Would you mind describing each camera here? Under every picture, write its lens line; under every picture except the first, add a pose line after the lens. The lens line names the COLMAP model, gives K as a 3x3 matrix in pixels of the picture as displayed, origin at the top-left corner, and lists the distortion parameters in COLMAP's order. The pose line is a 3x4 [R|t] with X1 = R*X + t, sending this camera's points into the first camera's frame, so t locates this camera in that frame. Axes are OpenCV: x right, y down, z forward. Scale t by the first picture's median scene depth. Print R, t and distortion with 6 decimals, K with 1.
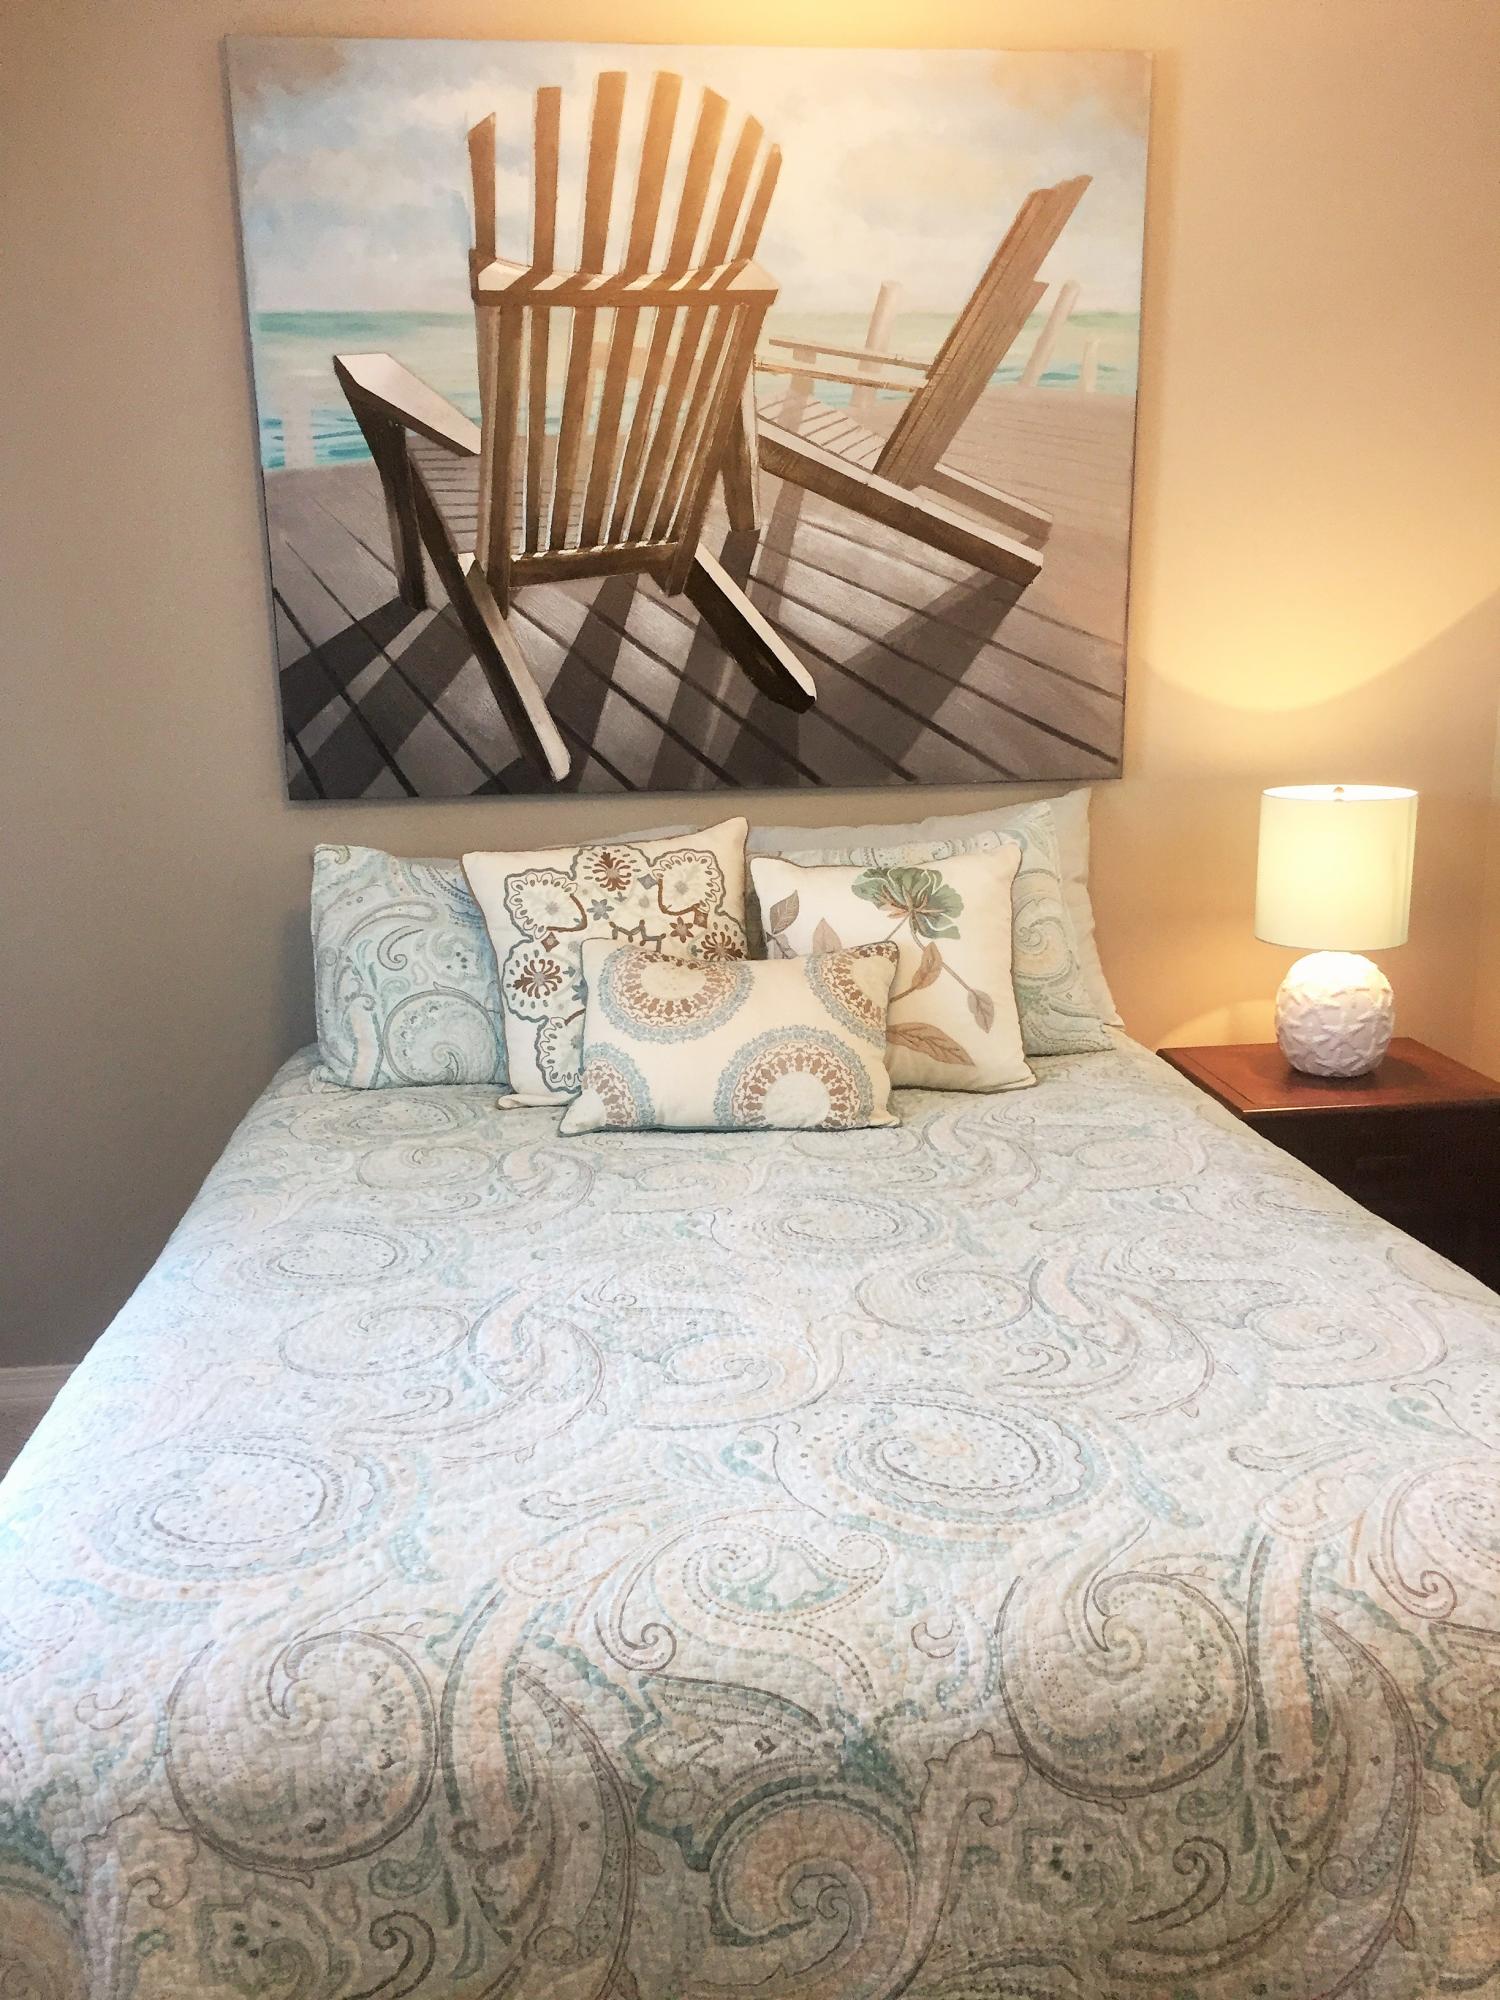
lens RADIAL K [[1712.4, 0, 754.4], [0, 1712.4, 1006.4], [0, 0, 1]] dist [0.077862, -0.096486]
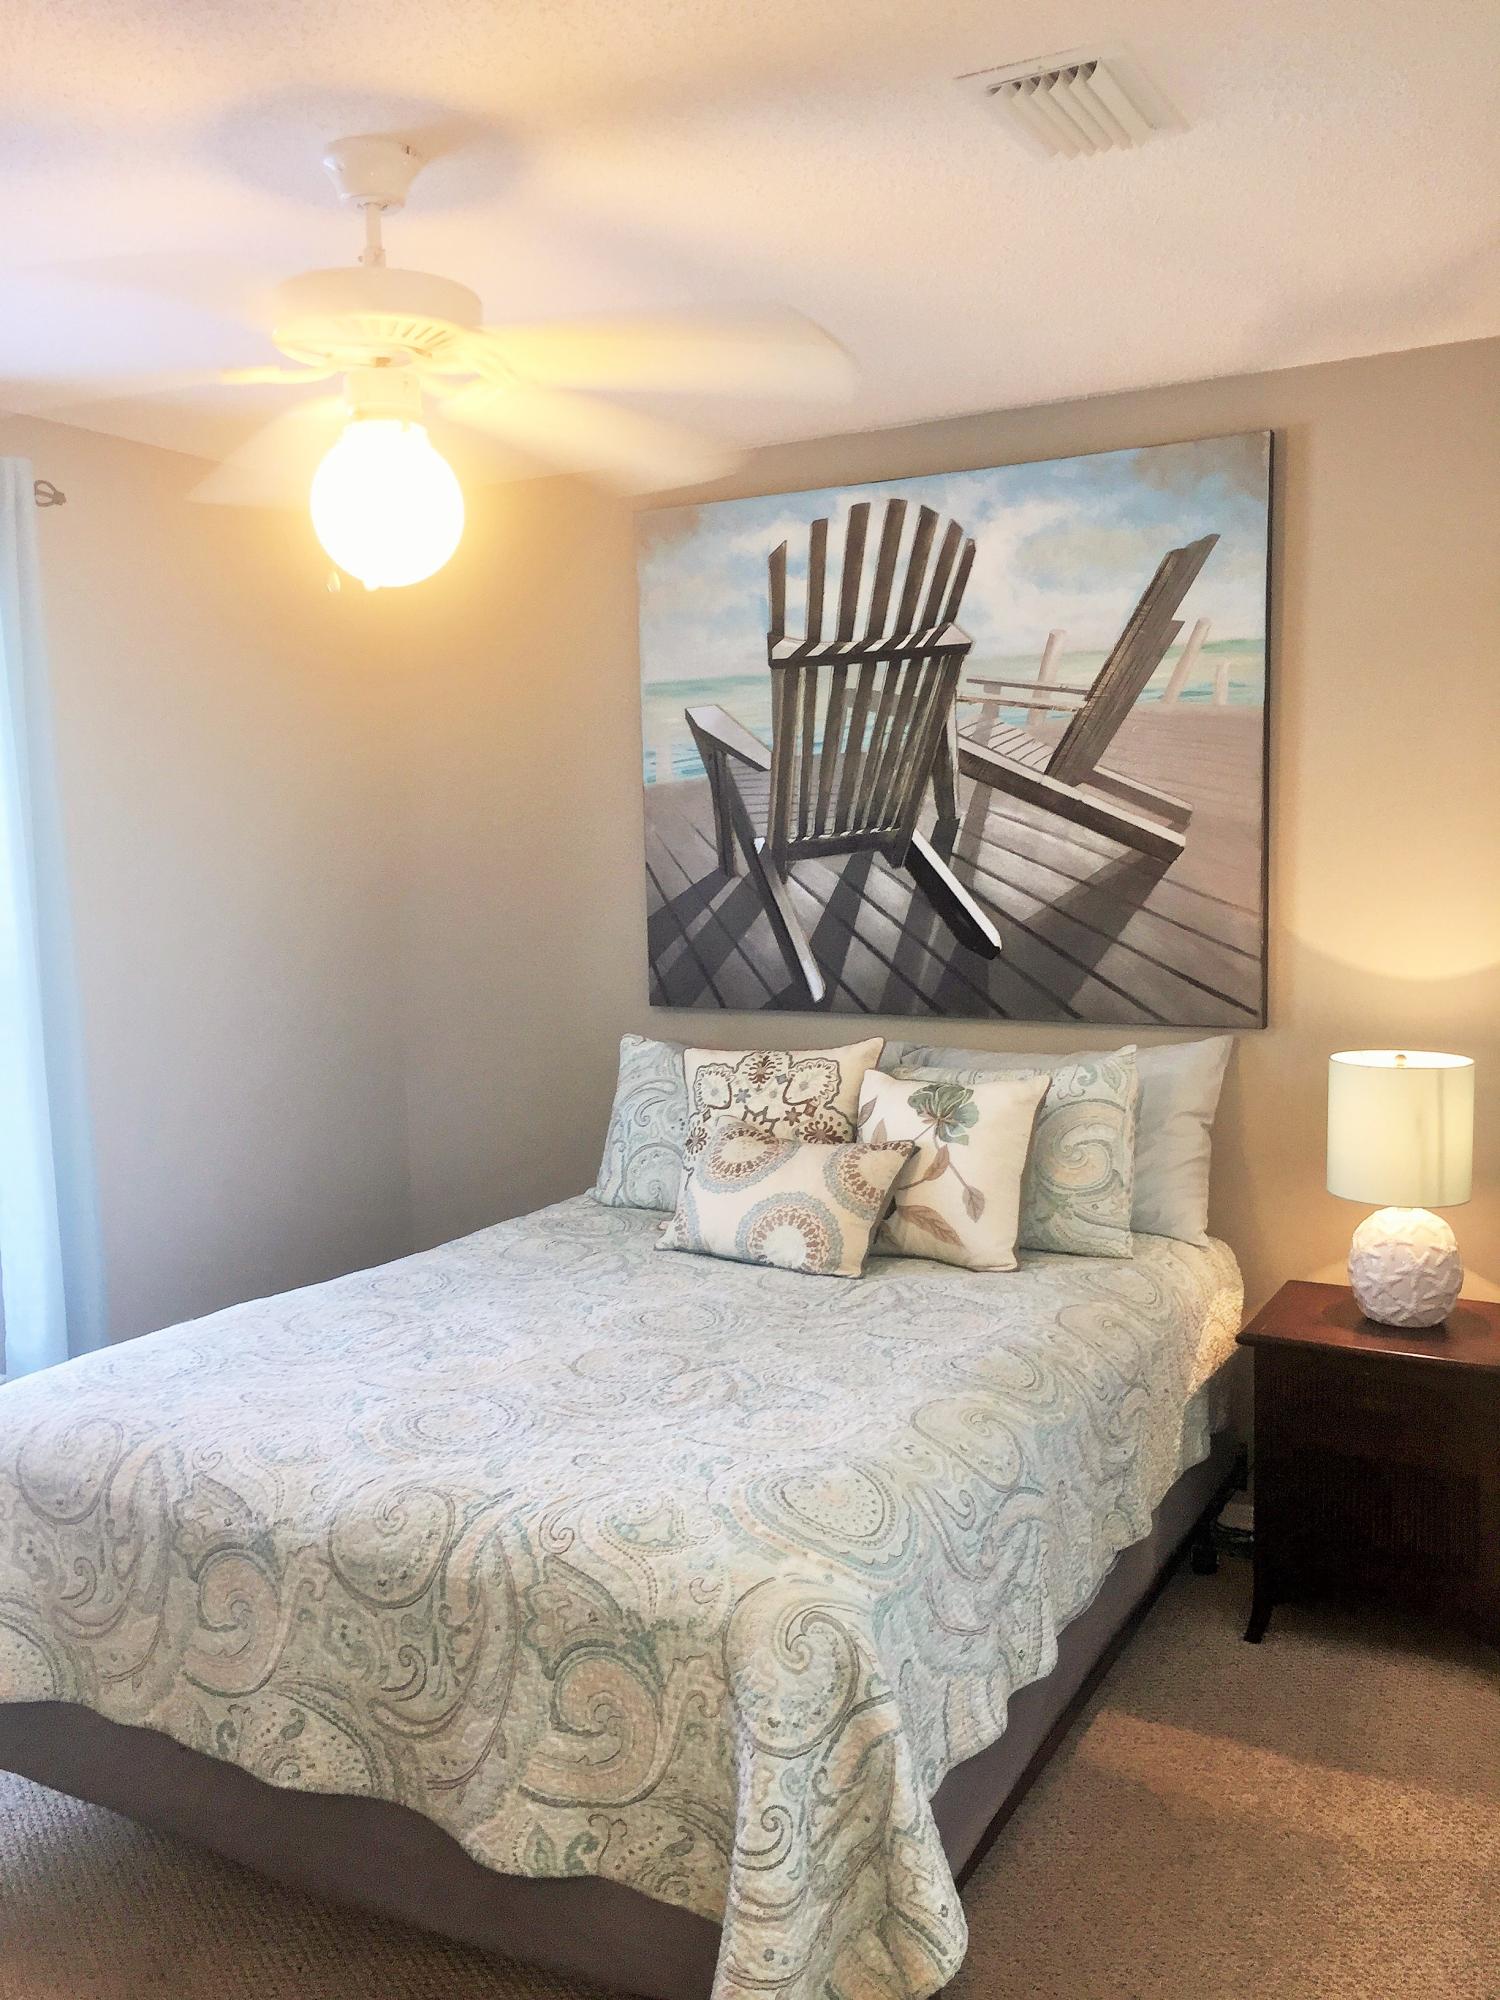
lens RADIAL K [[1712.4, 0, 742.2], [0, 1712.4, 999.8], [0, 0, 1]] dist [0.077862, -0.096486]
pose [[0.814814, 0.057612, -0.576852, 0.661880], [-0.125476, 0.988989, -0.078463, -0.023531], [0.565980, 0.136314, 0.813071, -0.124375]]
